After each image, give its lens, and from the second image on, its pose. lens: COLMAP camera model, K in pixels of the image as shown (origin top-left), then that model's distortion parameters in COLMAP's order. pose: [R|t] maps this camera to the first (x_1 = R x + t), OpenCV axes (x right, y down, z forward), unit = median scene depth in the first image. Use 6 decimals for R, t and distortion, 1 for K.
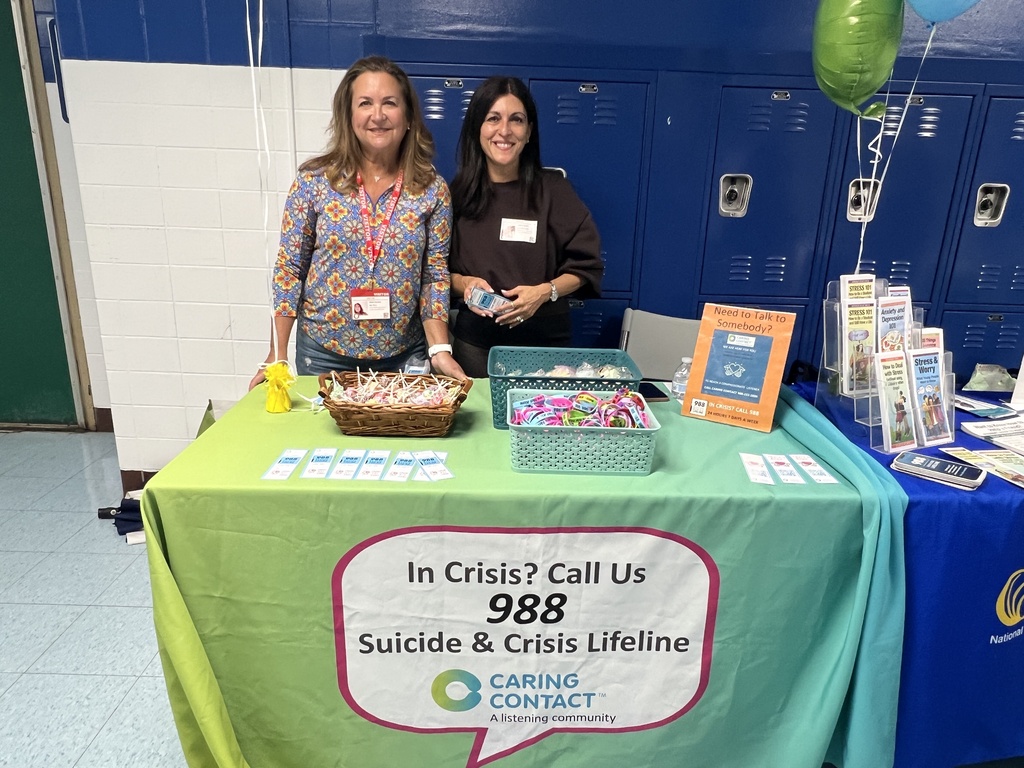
lens RADIAL K [[696.1, 0, 513.6], [0, 696.1, 386.4], [0, 0, 1]] dist [0.000717, 0.001272]
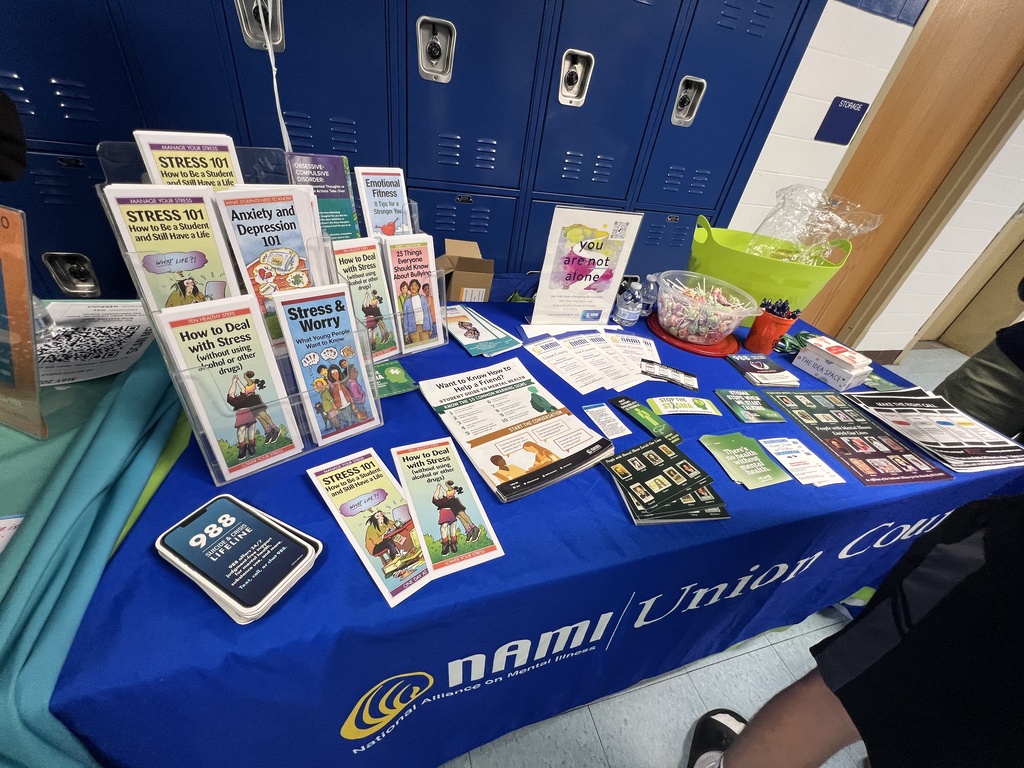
lens RADIAL K [[411.7, 0, 512.9], [0, 411.7, 379.8], [0, 0, 1]] dist [-0.001746, 0.000016]
pose [[0.955764, -0.073065, 0.284916, 0.642877], [-0.028861, 0.940685, 0.338051, -0.101864], [-0.292716, -0.331320, 0.896964, 0.616725]]
